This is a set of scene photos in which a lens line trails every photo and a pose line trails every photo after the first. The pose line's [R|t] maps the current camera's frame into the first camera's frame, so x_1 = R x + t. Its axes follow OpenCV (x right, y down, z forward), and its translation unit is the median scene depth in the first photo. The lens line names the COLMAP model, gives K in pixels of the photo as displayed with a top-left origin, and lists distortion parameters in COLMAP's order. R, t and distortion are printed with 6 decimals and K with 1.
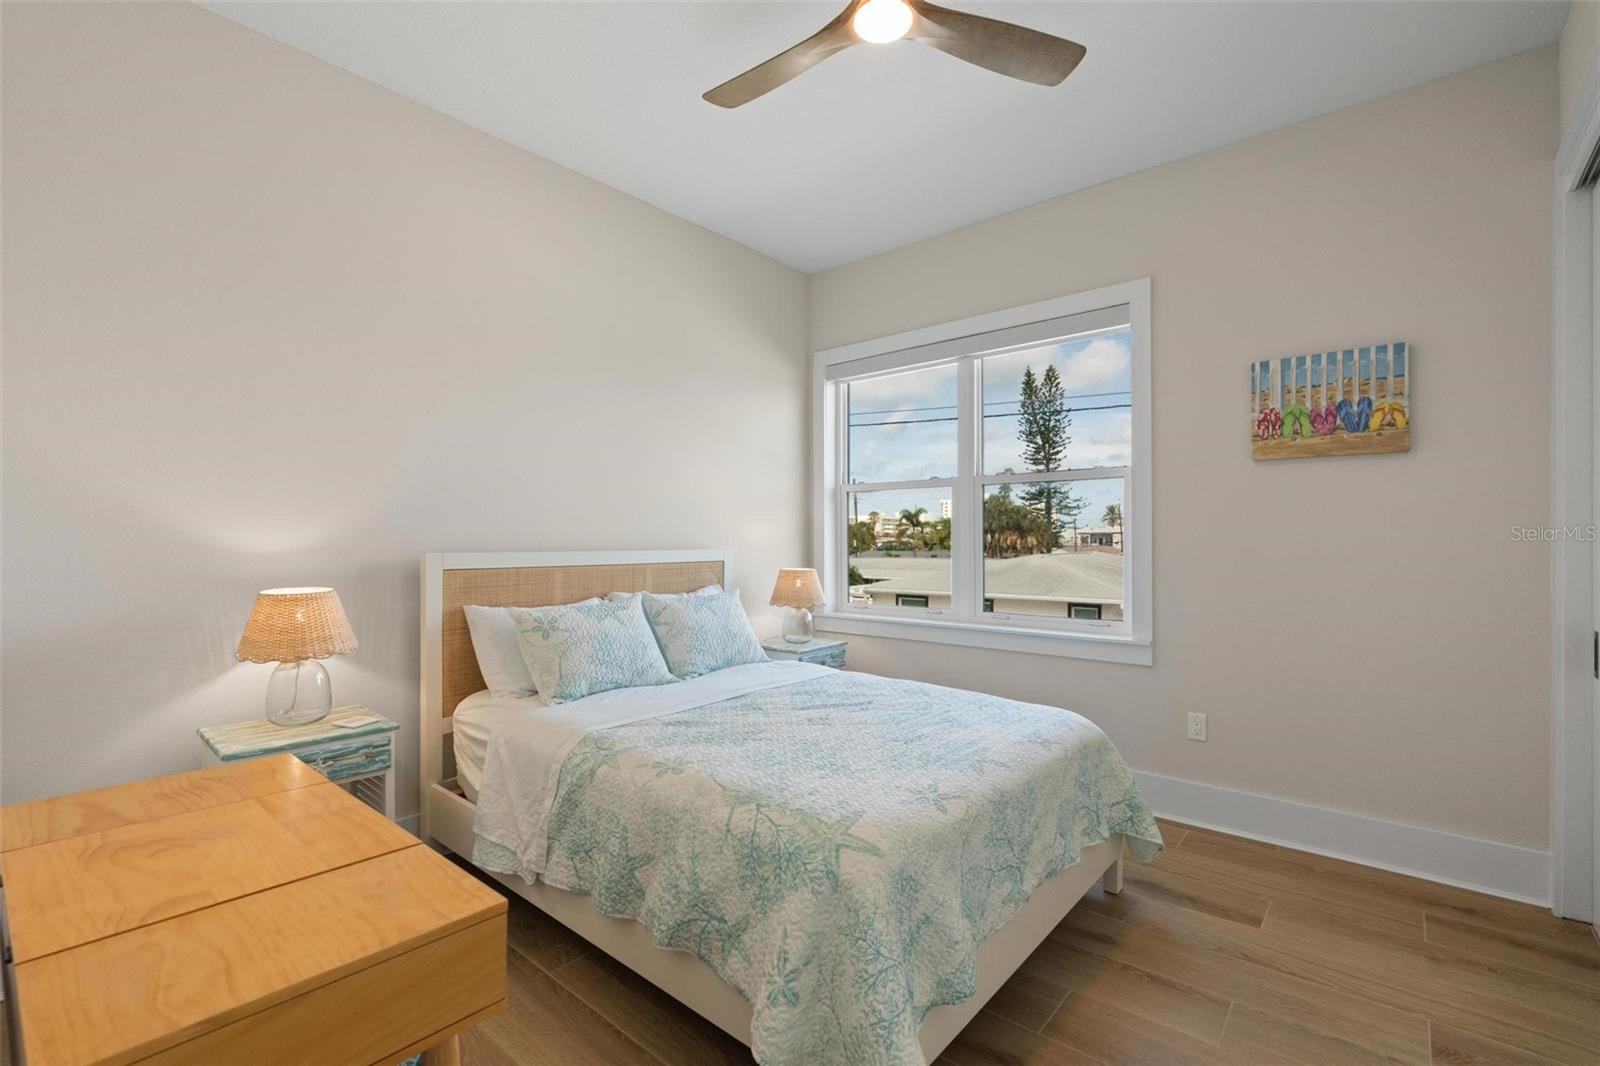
lens RADIAL K [[714.0, 0, 802.6], [0, 714.0, 534.8], [0, 0, 1]] dist [0.002489, 0.000196]
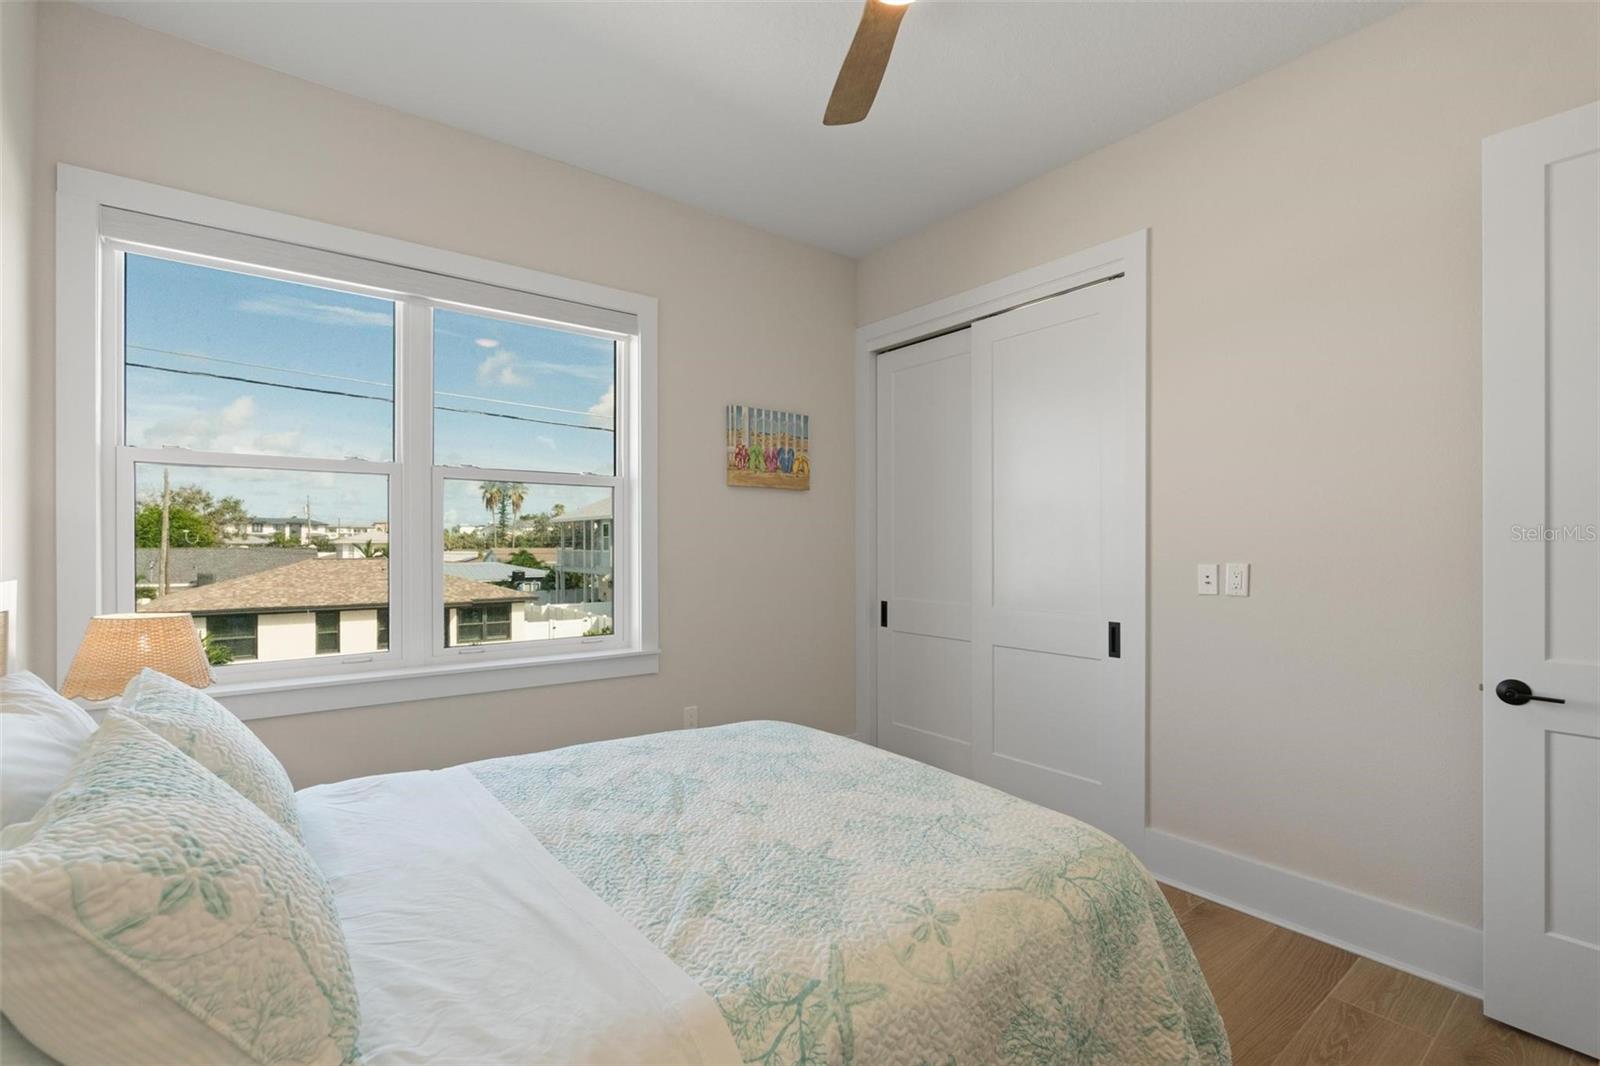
lens RADIAL K [[714.0, 0, 803.0], [0, 714.0, 541.1], [0, 0, 1]] dist [0.002489, 0.000196]
pose [[0.202681, 0.005898, 0.979227, -0.569240], [-0.005382, 0.999973, -0.004909, -0.004401], [-0.979230, -0.004276, 0.202707, 0.679628]]
